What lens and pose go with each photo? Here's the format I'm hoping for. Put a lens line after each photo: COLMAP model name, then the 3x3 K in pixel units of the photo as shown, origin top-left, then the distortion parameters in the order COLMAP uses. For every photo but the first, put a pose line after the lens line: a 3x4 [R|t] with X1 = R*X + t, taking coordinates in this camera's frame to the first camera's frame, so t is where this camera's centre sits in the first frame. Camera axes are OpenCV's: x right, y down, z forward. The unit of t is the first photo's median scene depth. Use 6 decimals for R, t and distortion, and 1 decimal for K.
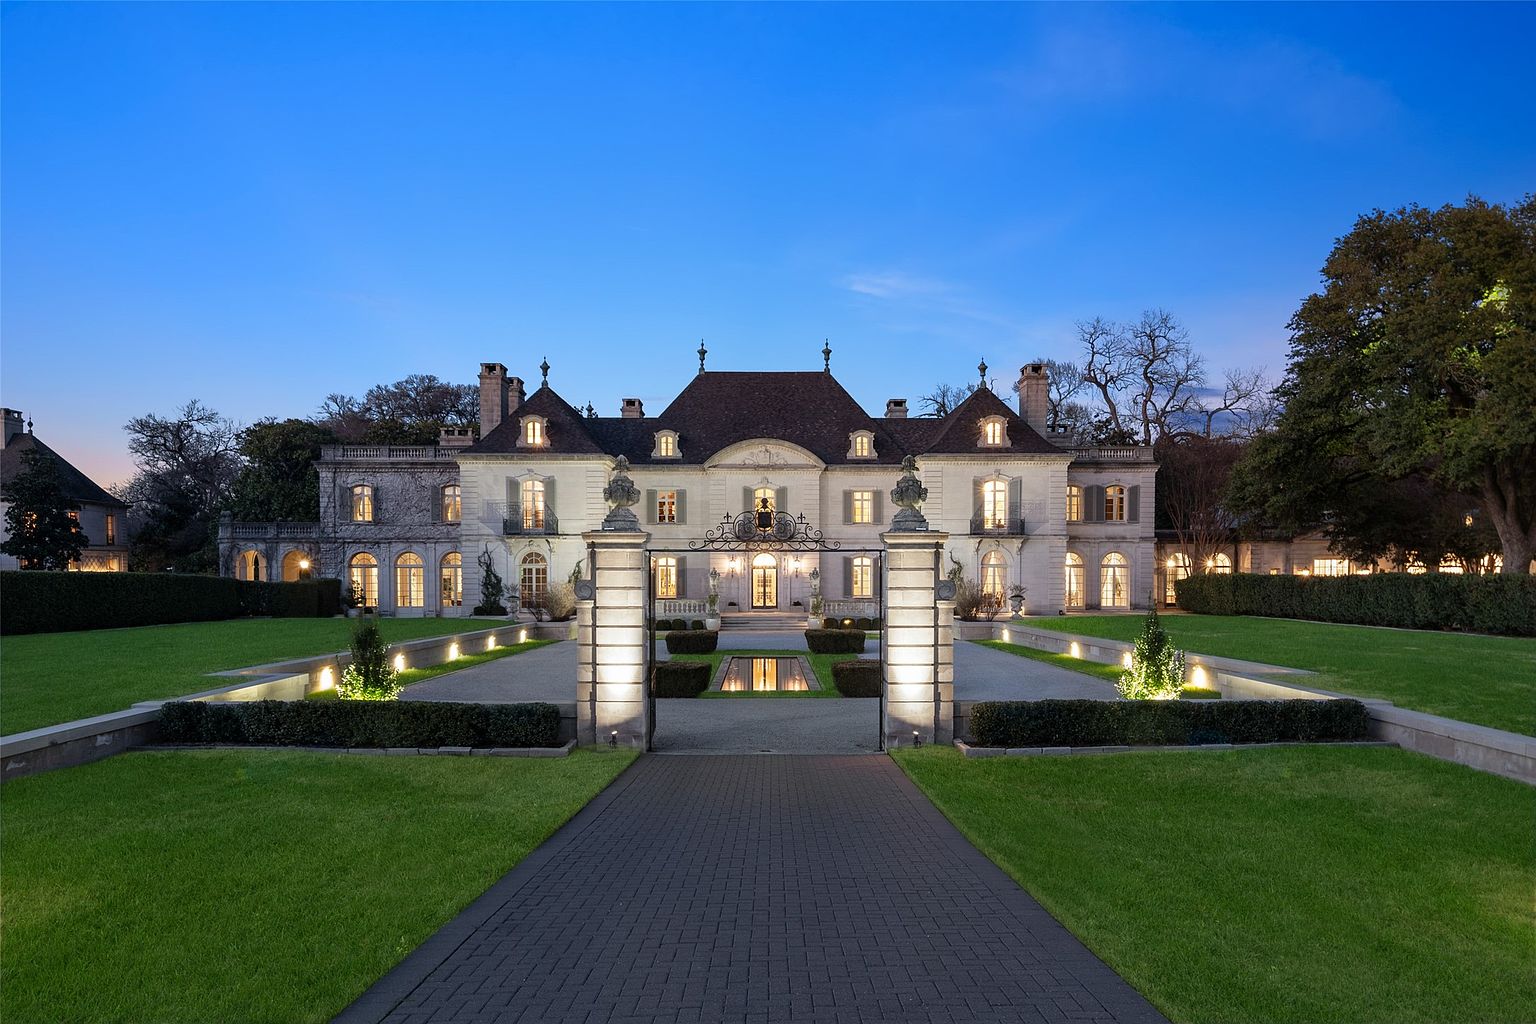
lens RADIAL K [[1148.1, 0, 772.4], [0, 1148.1, 607.3], [0, 0, 1]] dist [0.016989, 0.007192]
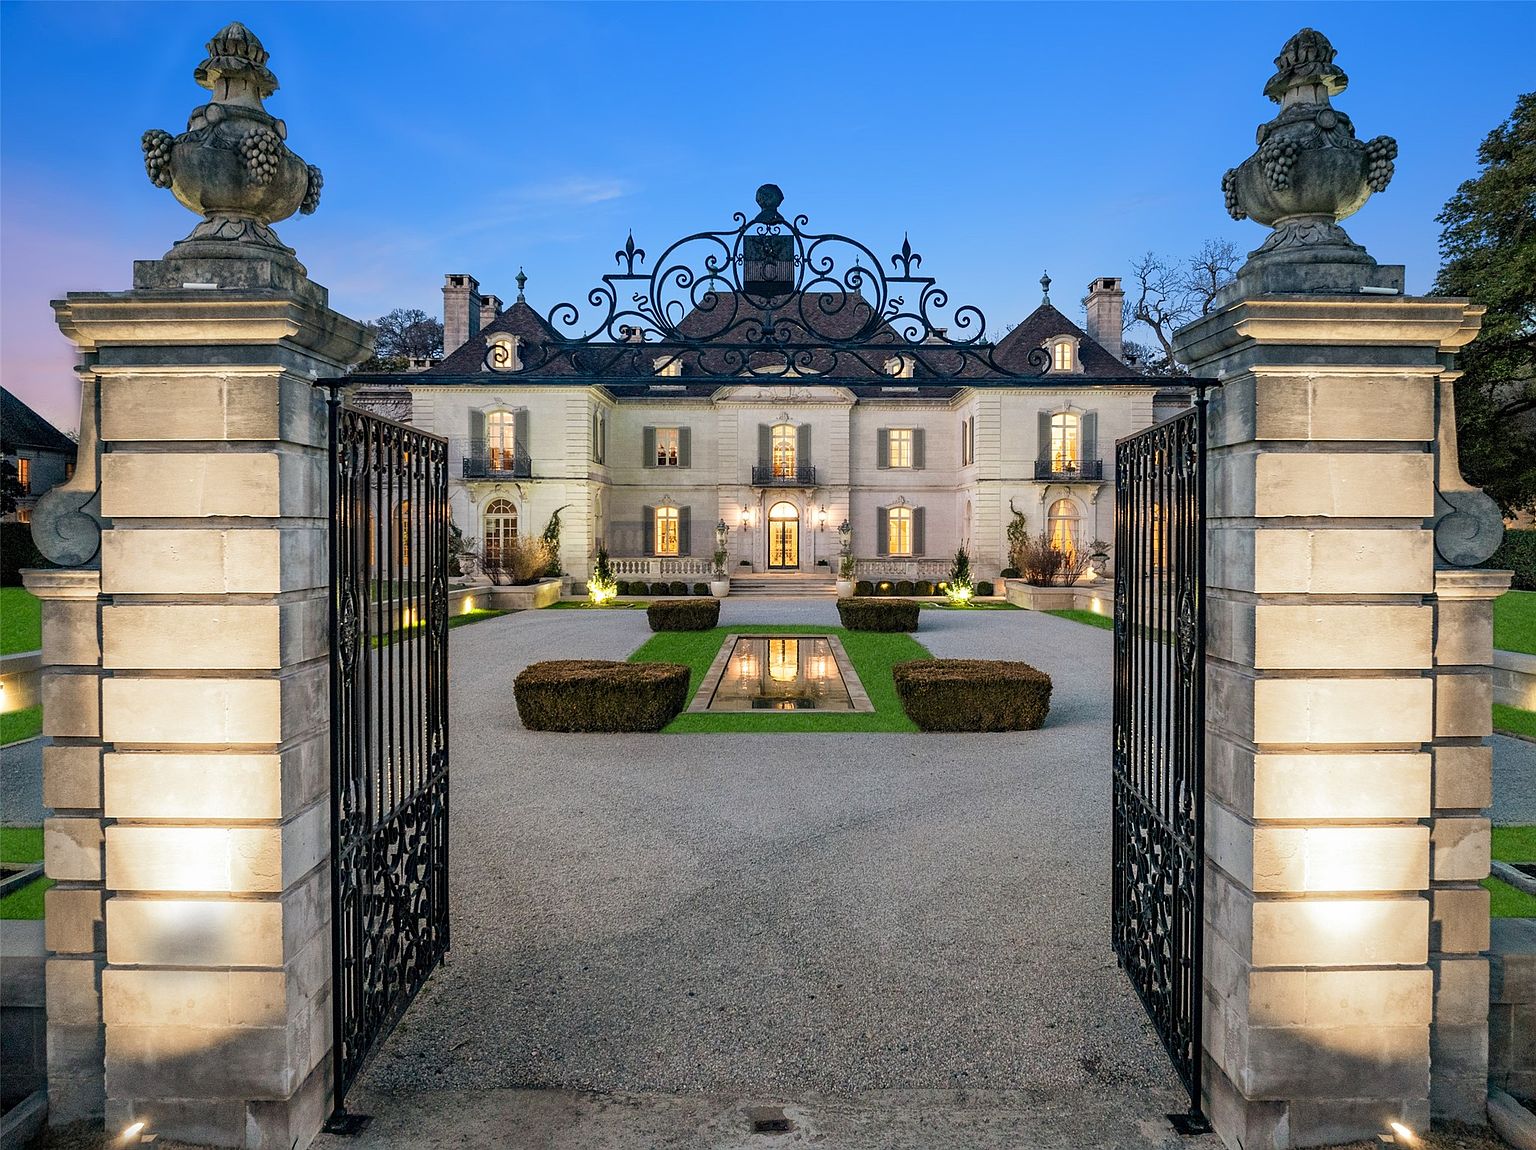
lens RADIAL K [[1086.0, 0, 797.0], [0, 1086.0, 552.5], [0, 0, 1]] dist [-0.000270, -0.000100]
pose [[0.999988, 0.002784, 0.003983, -0.000362], [-0.002739, 0.999933, -0.011274, -0.001933], [-0.004014, 0.011263, 0.999929, 0.213485]]
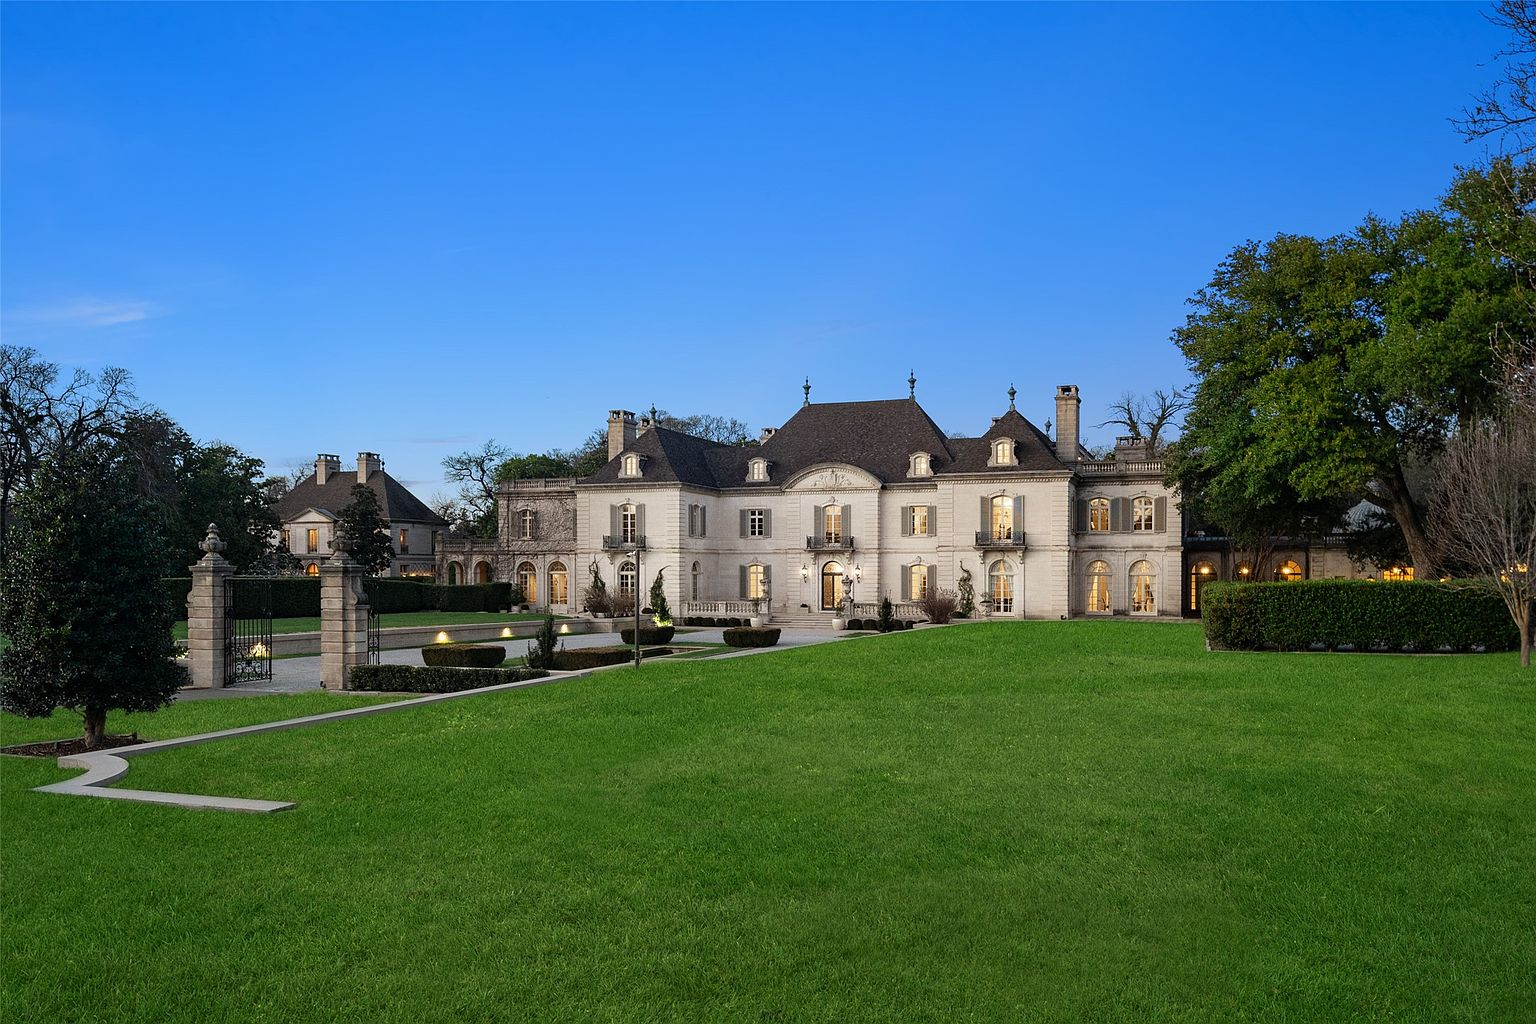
lens RADIAL K [[1148.1, 0, 772.4], [0, 1148.1, 607.3], [0, 0, 1]] dist [0.016989, 0.007192]
pose [[0.932447, 0.013053, -0.361070, 0.364677], [-0.013644, 0.999906, 0.000911, -0.002167], [0.361048, 0.004077, 0.932538, -0.097398]]
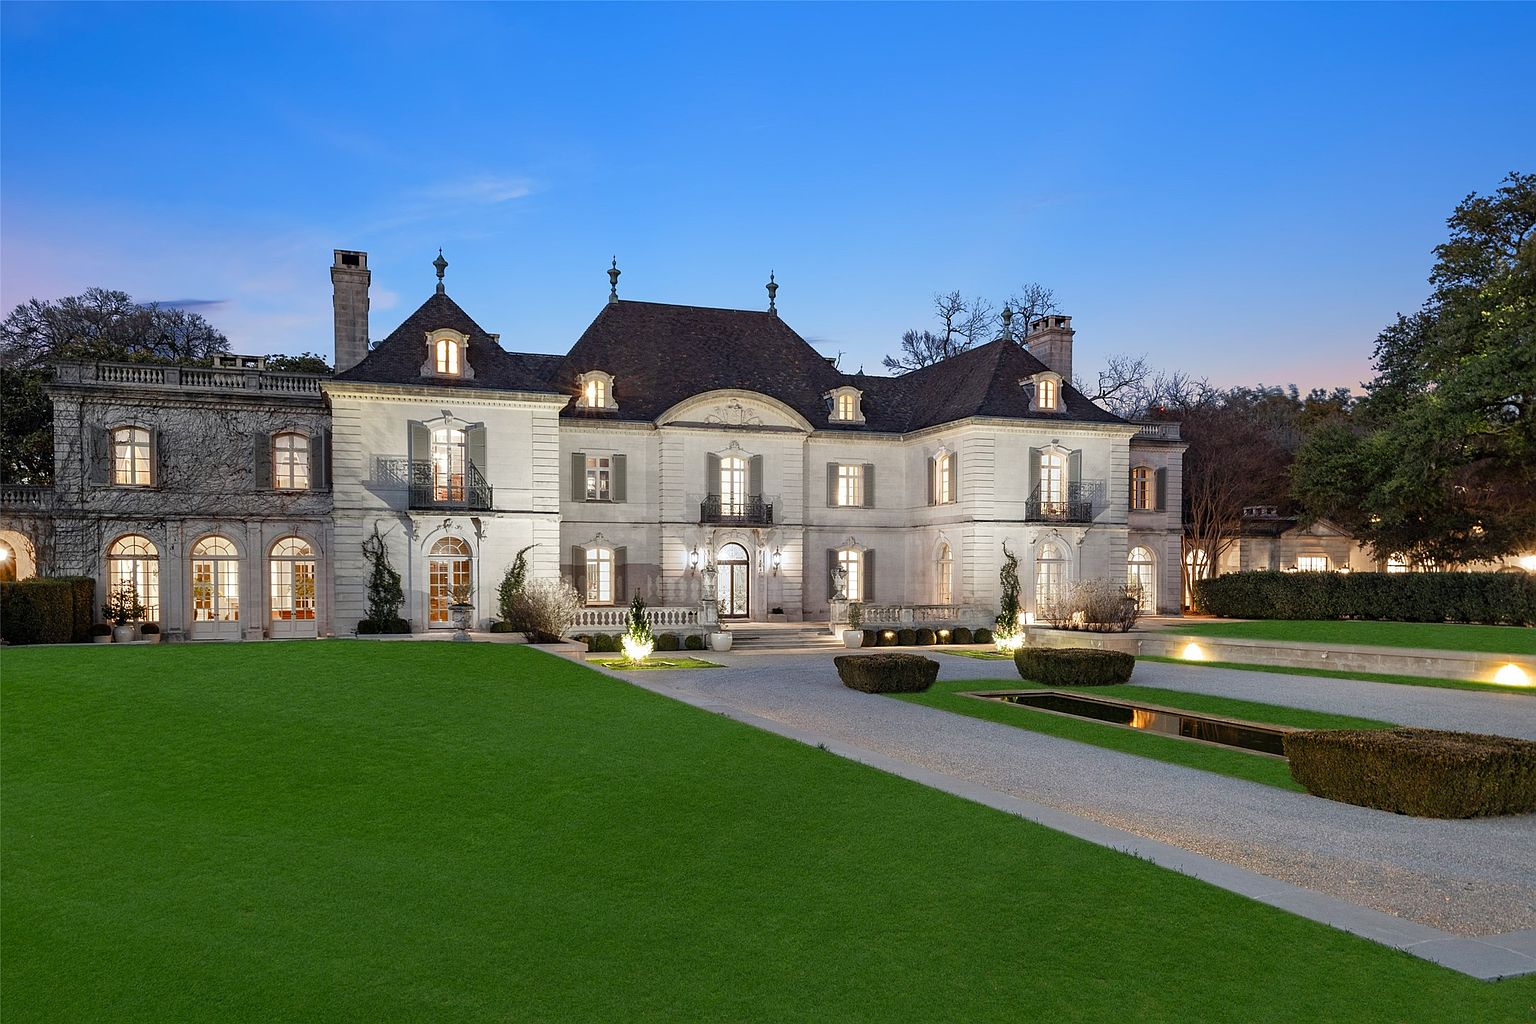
lens RADIAL K [[1148.1, 0, 772.4], [0, 1148.1, 607.3], [0, 0, 1]] dist [0.016989, 0.007192]
pose [[0.942952, -0.008524, 0.332819, -0.239125], [0.009568, 0.999953, -0.001499, -0.004410], [-0.332790, 0.004598, 0.942990, 0.297003]]
